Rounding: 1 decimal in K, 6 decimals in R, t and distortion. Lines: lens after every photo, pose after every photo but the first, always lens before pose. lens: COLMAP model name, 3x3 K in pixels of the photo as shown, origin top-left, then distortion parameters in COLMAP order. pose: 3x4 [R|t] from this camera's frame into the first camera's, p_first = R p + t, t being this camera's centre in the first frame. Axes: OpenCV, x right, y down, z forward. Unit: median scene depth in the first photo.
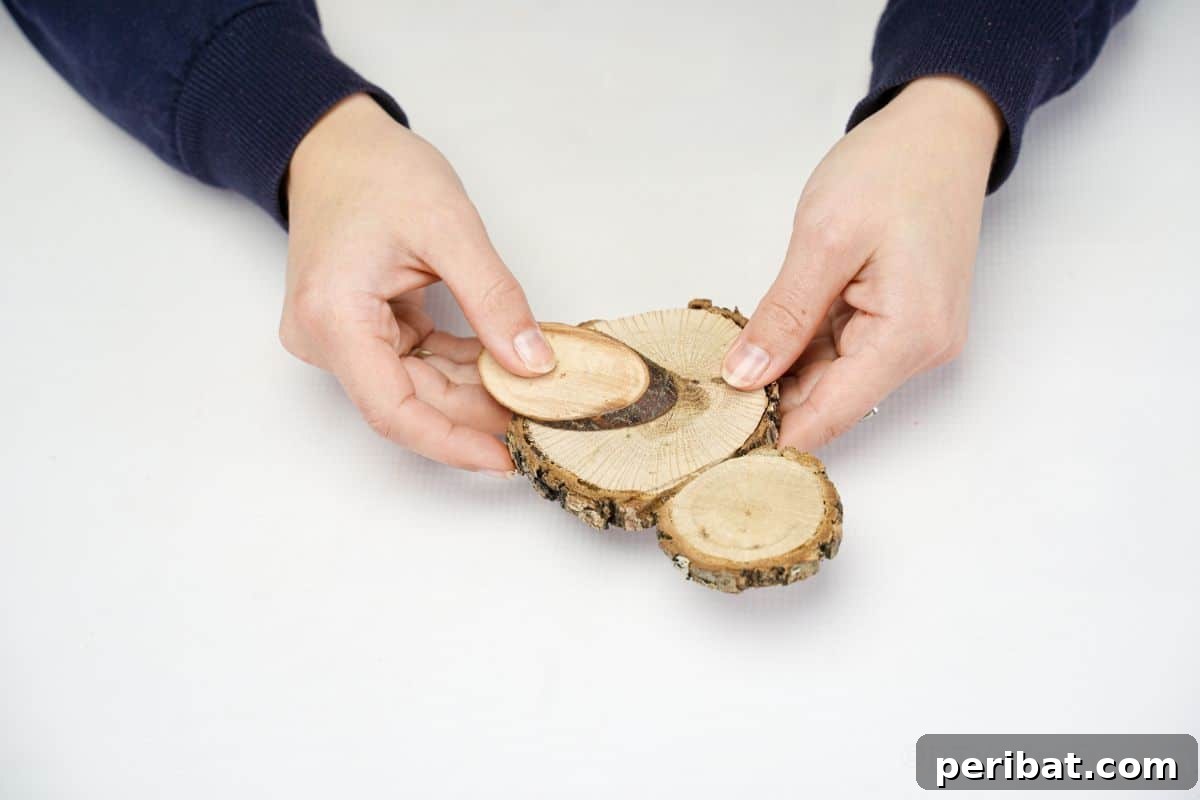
lens RADIAL K [[2644.3, 0, 604.5], [0, 2644.3, 402.4], [0, 0, 1]] dist [0.353757, 0.000000]
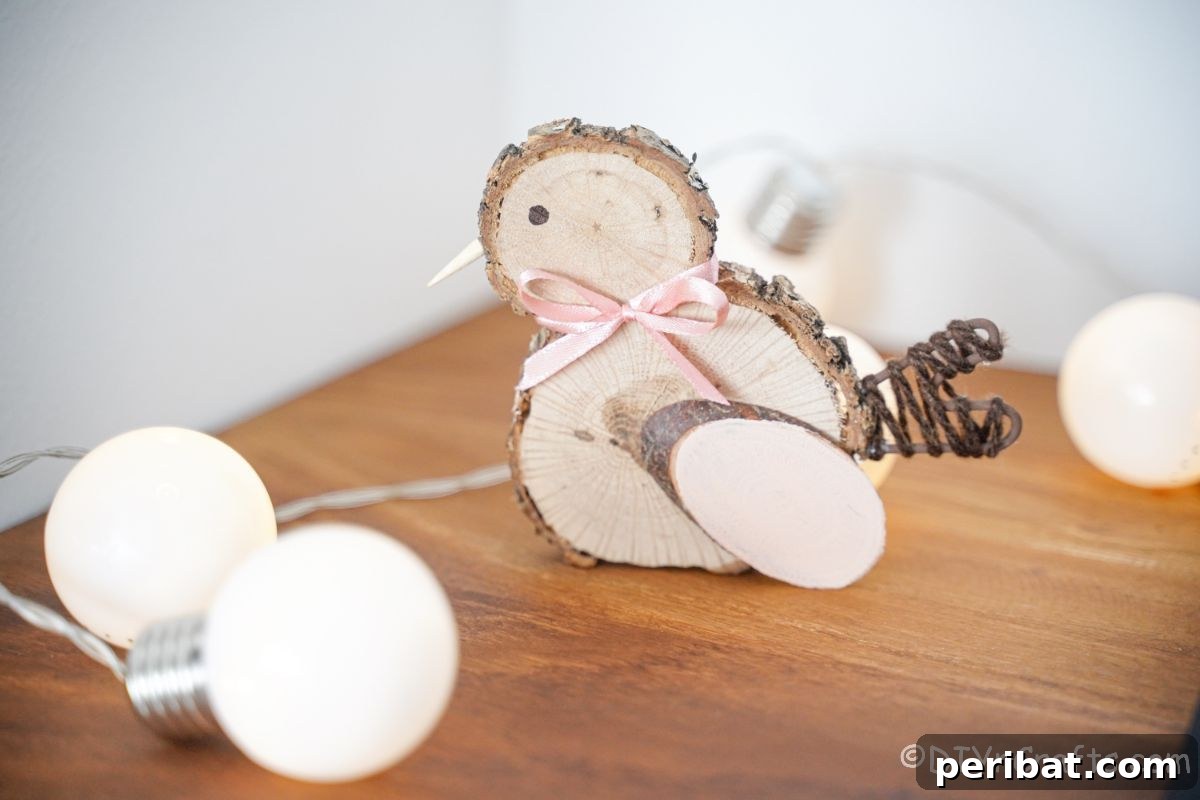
lens RADIAL K [[2644.3, 0, 602.2], [0, 2644.3, 398.7], [0, 0, 1]] dist [0.353757, 0.000000]
pose [[-0.964587, -0.247101, 0.092262, -0.031197], [0.263174, -0.925014, 0.274024, -0.214585], [0.017632, 0.288601, 0.957287, 0.264730]]
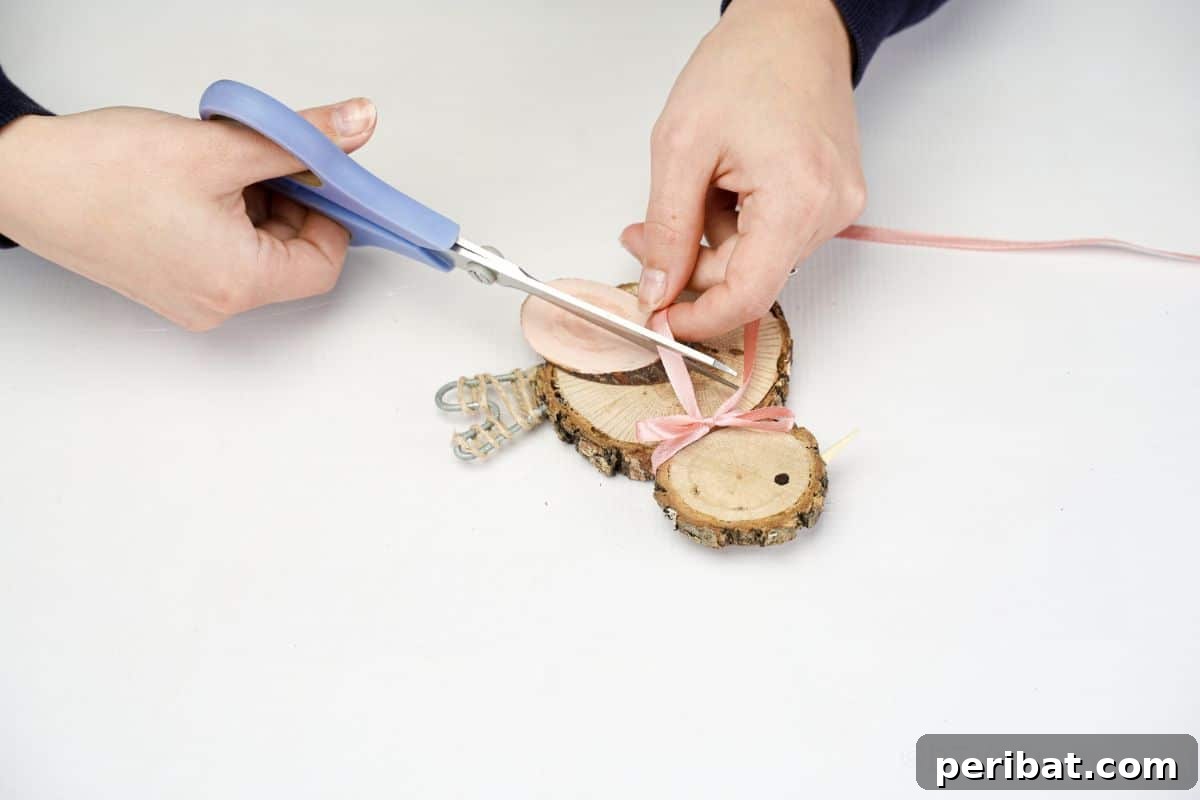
lens RADIAL K [[2644.3, 0, 601.6], [0, 2644.3, 393.0], [0, 0, 1]] dist [0.353757, 0.000000]
pose [[0.988744, 0.118939, -0.090765, 0.091427], [-0.117100, 0.992797, 0.025336, -0.013027], [0.093125, -0.014422, 0.995550, -0.083971]]
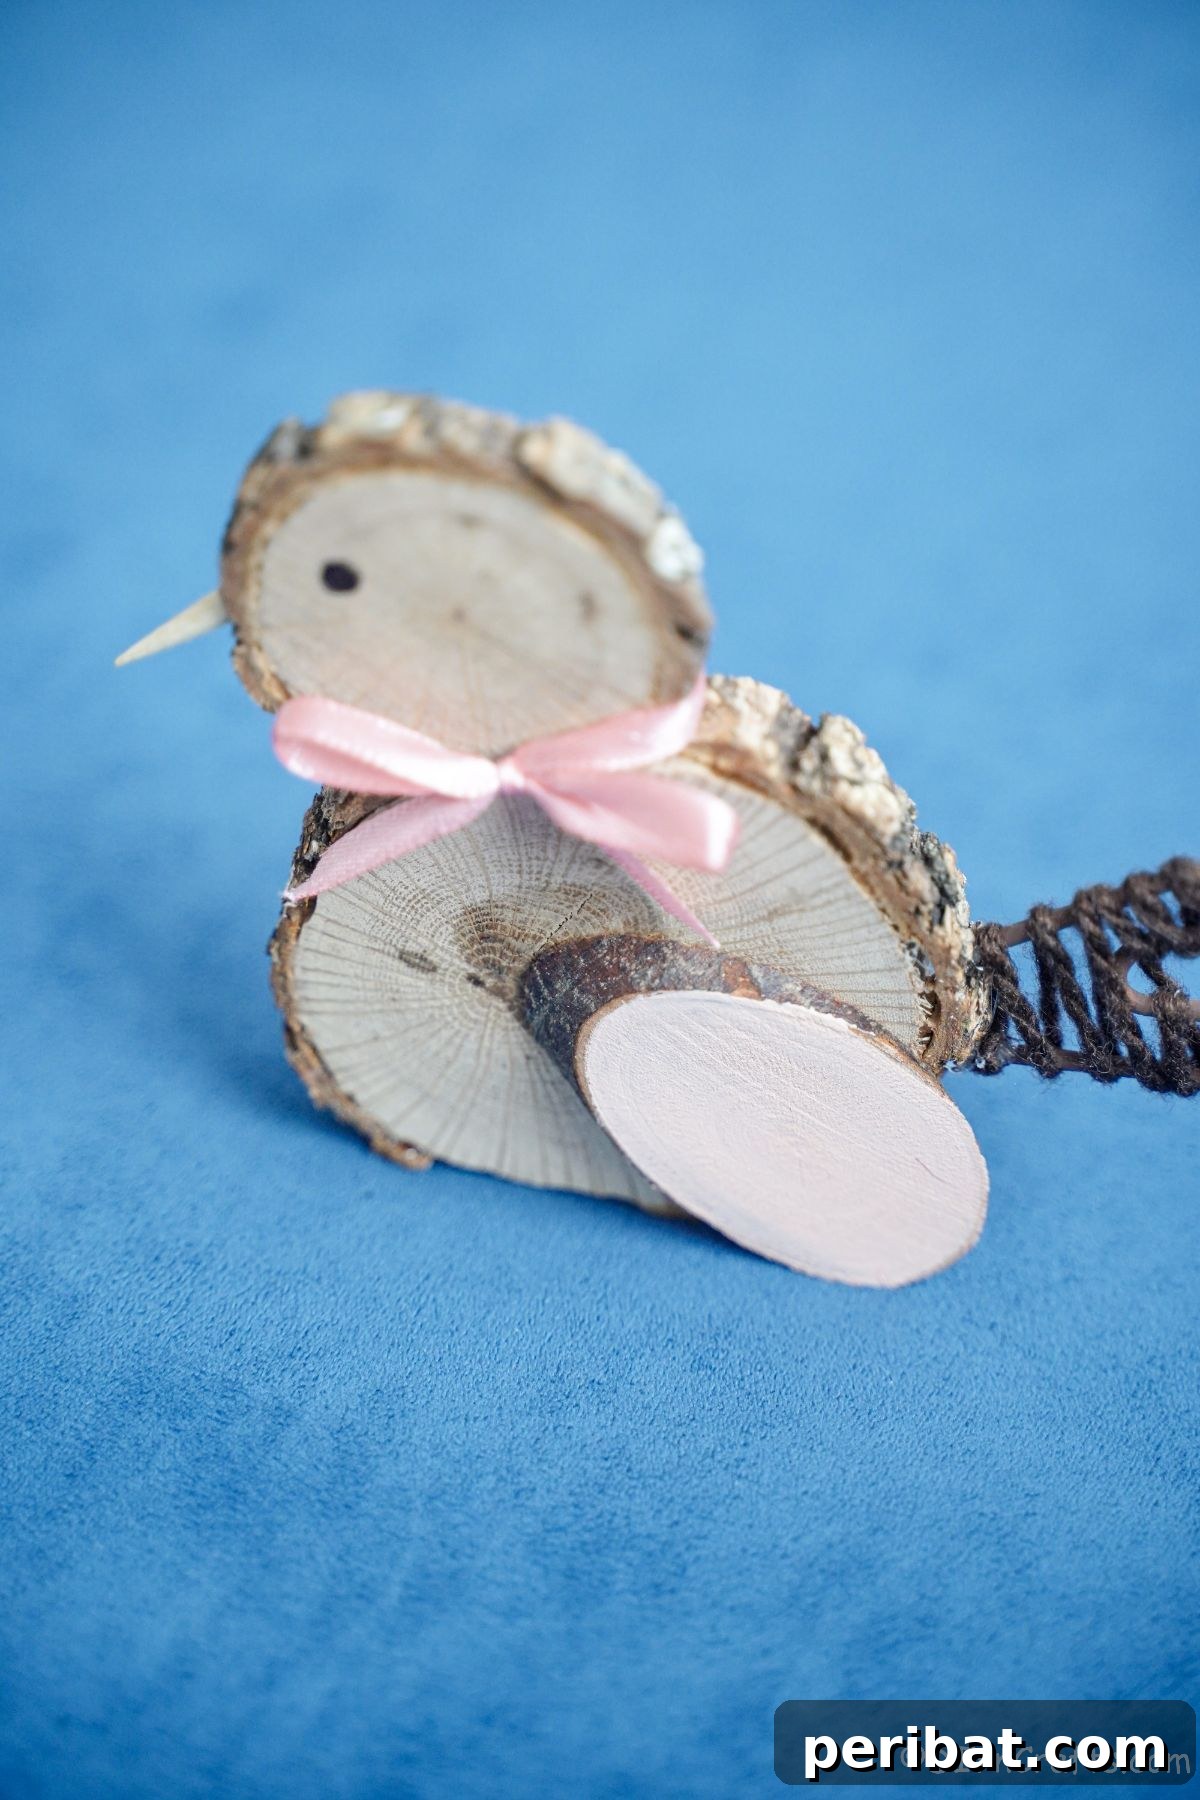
lens RADIAL K [[3522.2, 0, 596.0], [0, 3522.2, 895.8], [0, 0, 1]] dist [0.245763, 0.000000]
pose [[-0.928997, -0.368016, 0.039097, 0.002257], [0.367116, -0.929742, -0.028386, 0.025918], [0.046796, -0.012018, 0.998832, 0.496084]]
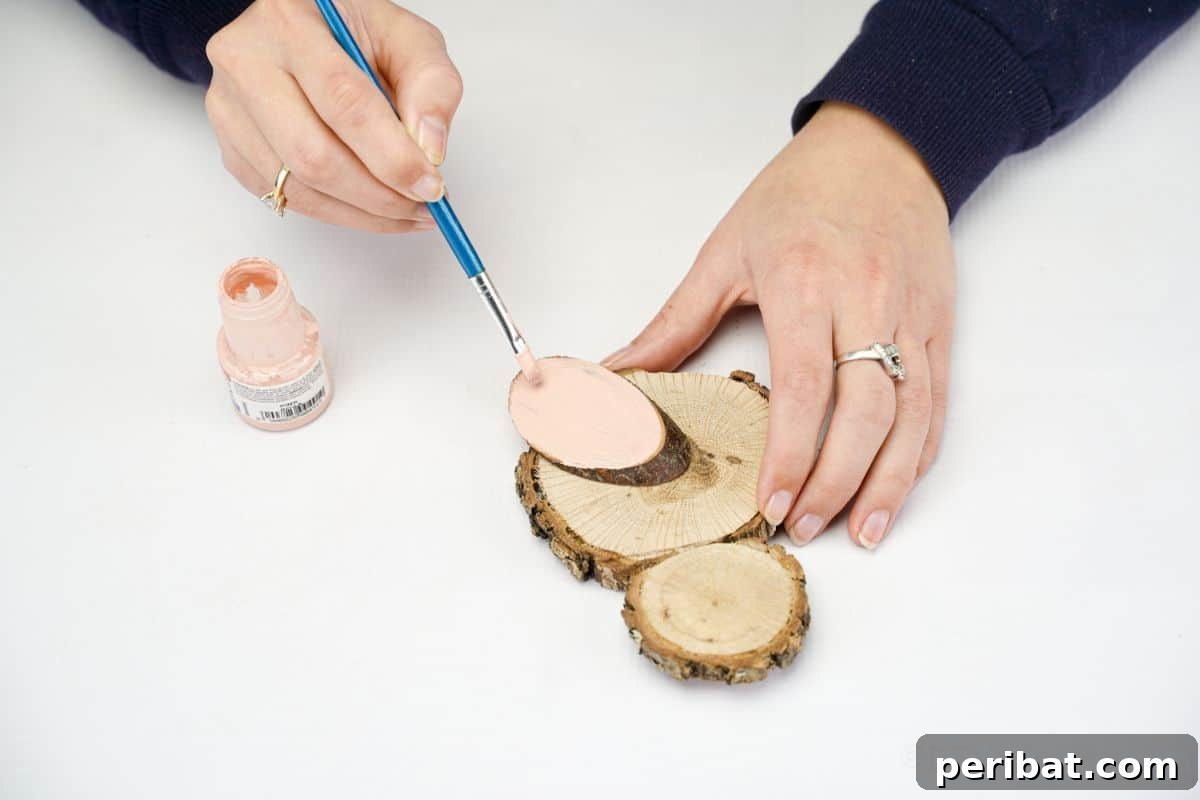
lens RADIAL K [[2644.3, 0, 602.6], [0, 2644.3, 407.1], [0, 0, 1]] dist [0.353757, 0.000000]
pose [[0.963499, 0.228788, -0.139014, 0.133985], [-0.217724, 0.971818, 0.090368, -0.110608], [0.155772, -0.056803, 0.986159, 0.005396]]
